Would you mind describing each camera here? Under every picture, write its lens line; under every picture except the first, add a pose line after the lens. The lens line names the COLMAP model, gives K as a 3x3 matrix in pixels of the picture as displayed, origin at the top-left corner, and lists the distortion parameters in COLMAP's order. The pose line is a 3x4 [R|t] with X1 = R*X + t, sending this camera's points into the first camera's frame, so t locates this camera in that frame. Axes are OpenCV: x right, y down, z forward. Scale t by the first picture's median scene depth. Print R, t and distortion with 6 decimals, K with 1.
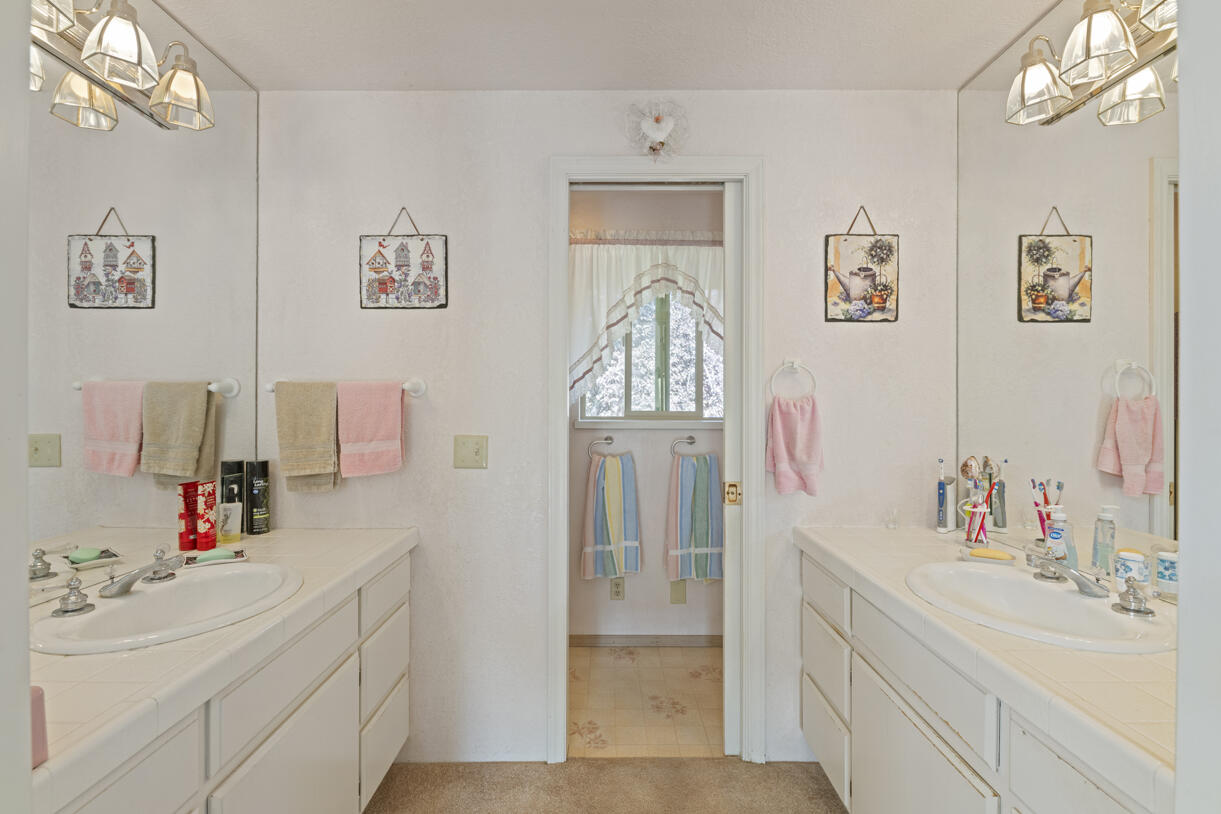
lens RADIAL K [[563.4, 0, 611.4], [0, 563.4, 403.9], [0, 0, 1]] dist [-0.000767, -0.000014]
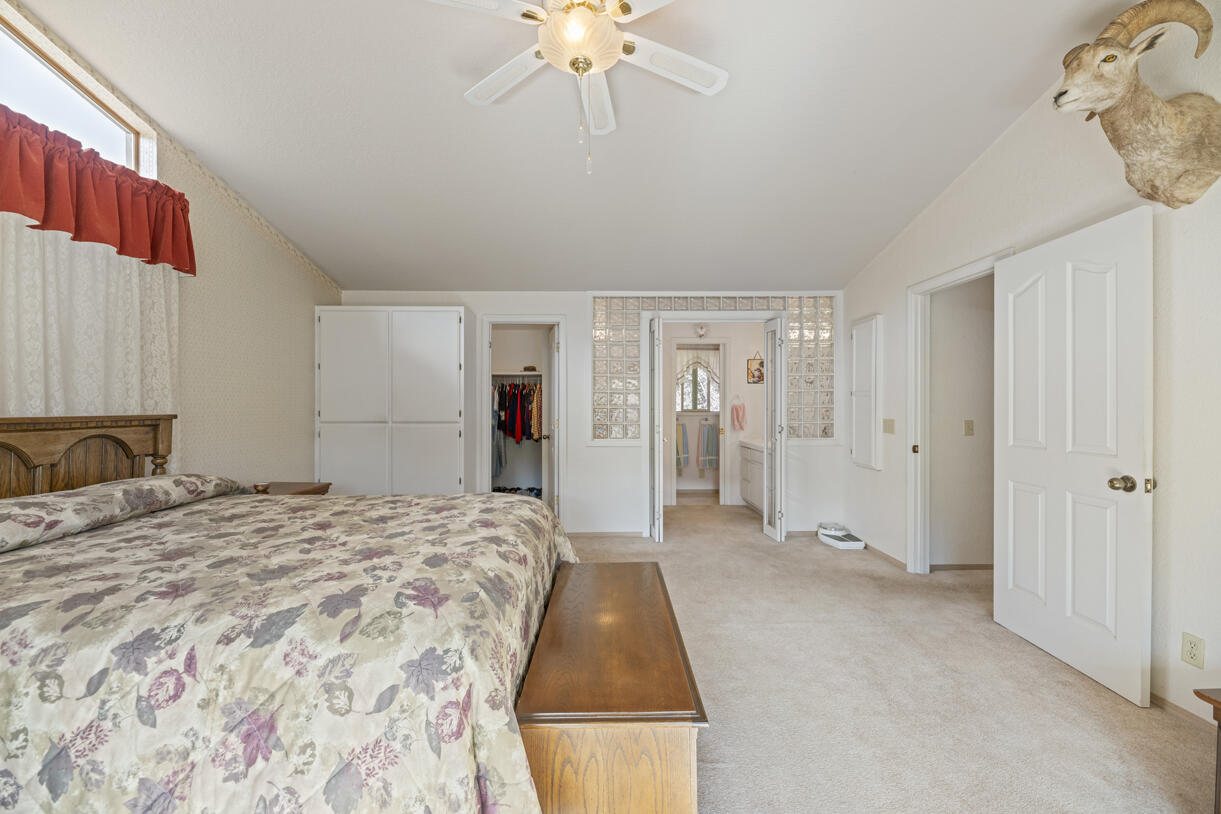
lens RADIAL K [[487.6, 0, 610.4], [0, 487.6, 407.9], [0, 0, 1]] dist [-0.004616, -0.001221]
pose [[1.000000, -0.000207, -0.000747, -0.347885], [0.000206, 0.999999, -0.001681, 0.011977], [0.000748, 0.001681, 0.999998, -1.486394]]
